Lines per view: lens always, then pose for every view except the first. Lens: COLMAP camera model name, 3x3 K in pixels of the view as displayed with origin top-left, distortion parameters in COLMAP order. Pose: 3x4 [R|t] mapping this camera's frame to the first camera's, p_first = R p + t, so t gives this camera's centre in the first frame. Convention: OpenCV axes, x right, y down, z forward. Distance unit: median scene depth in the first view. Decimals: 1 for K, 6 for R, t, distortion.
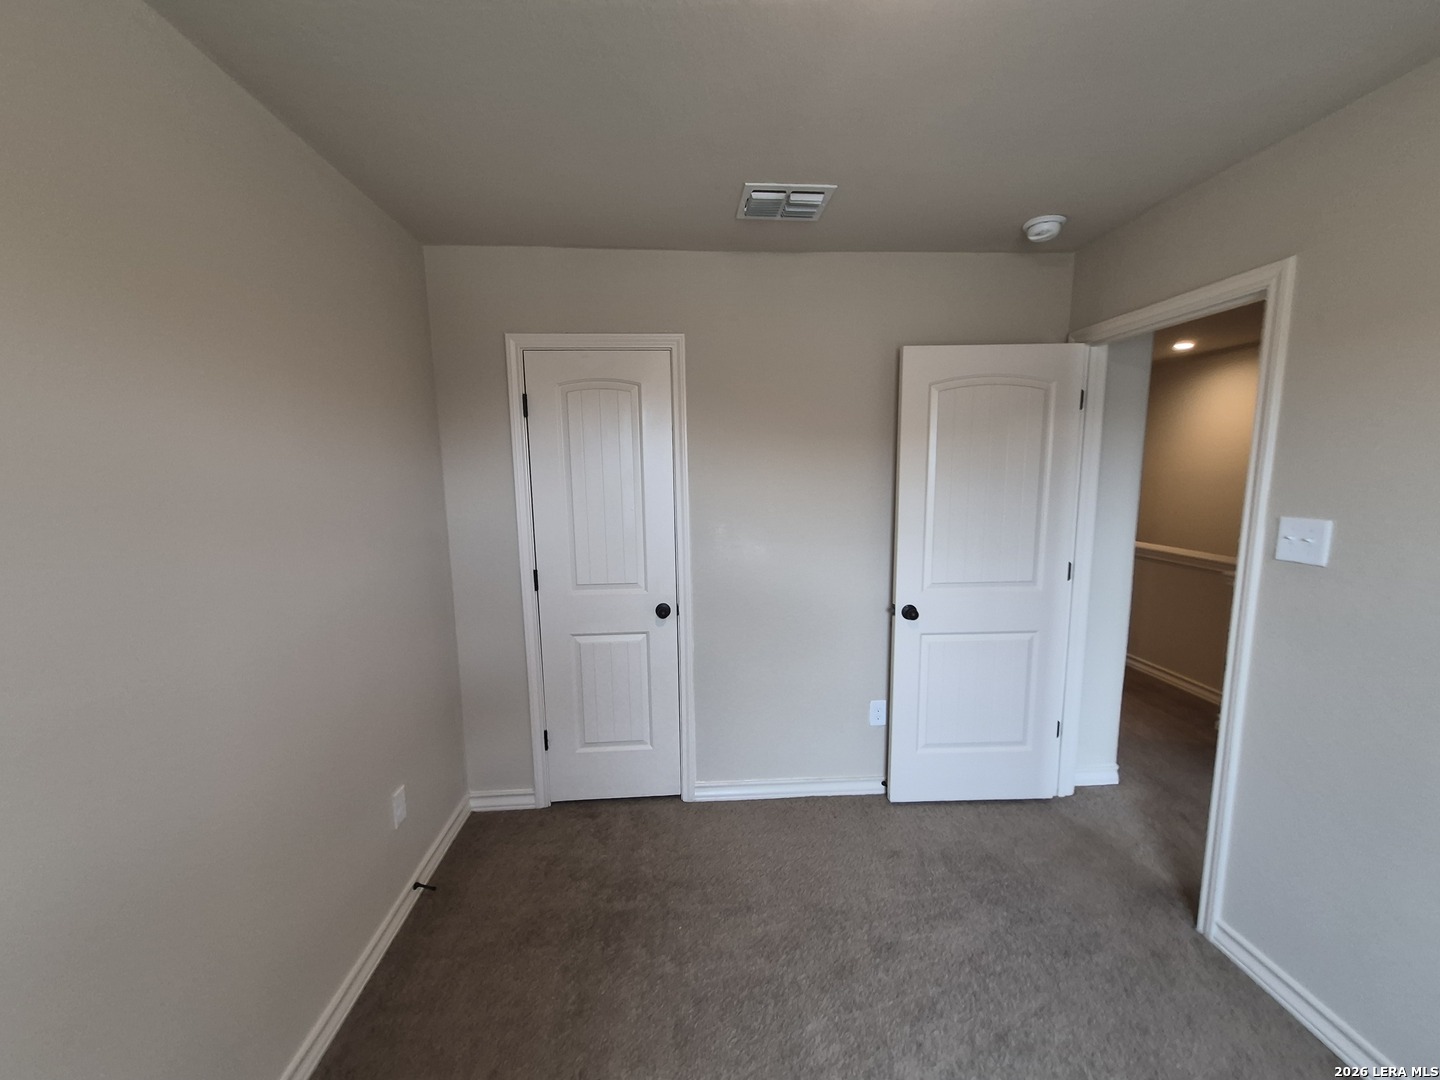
lens RADIAL K [[563.5, 0, 708.3], [0, 563.5, 544.1], [0, 0, 1]] dist [0.005483, -0.000243]
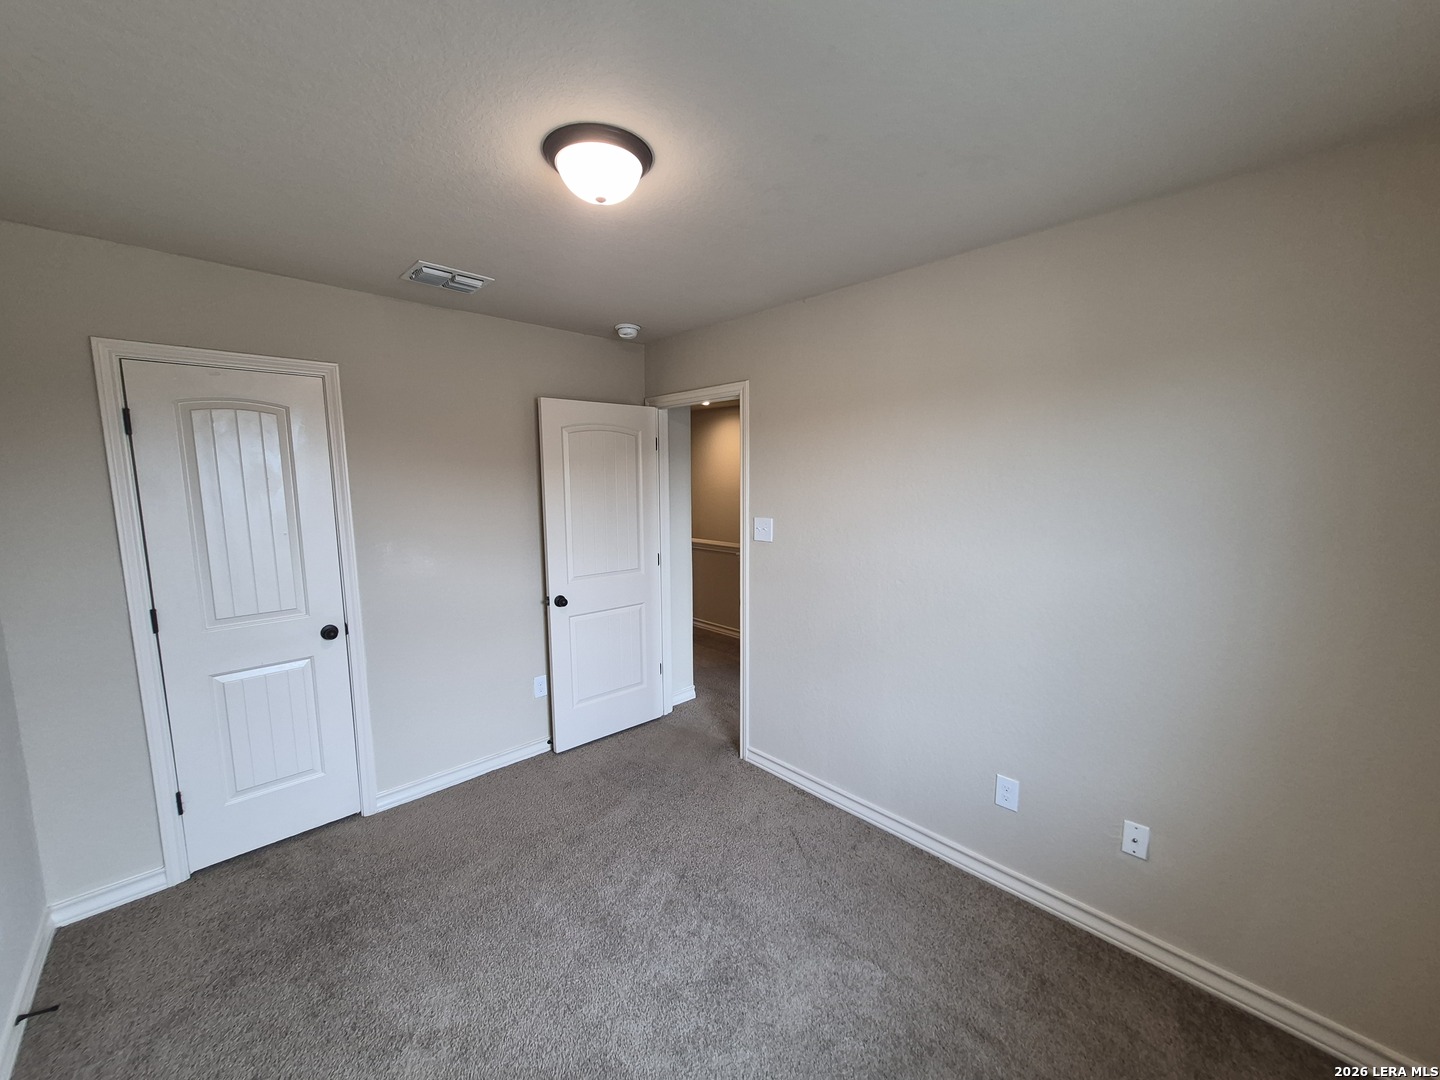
lens RADIAL K [[563.5, 0, 708.3], [0, 563.5, 544.1], [0, 0, 1]] dist [0.005483, -0.000243]
pose [[0.769017, -0.067501, 0.635655, -0.203357], [0.082341, 0.996585, 0.006212, 0.010710], [-0.633903, 0.047564, 0.771949, -0.230791]]
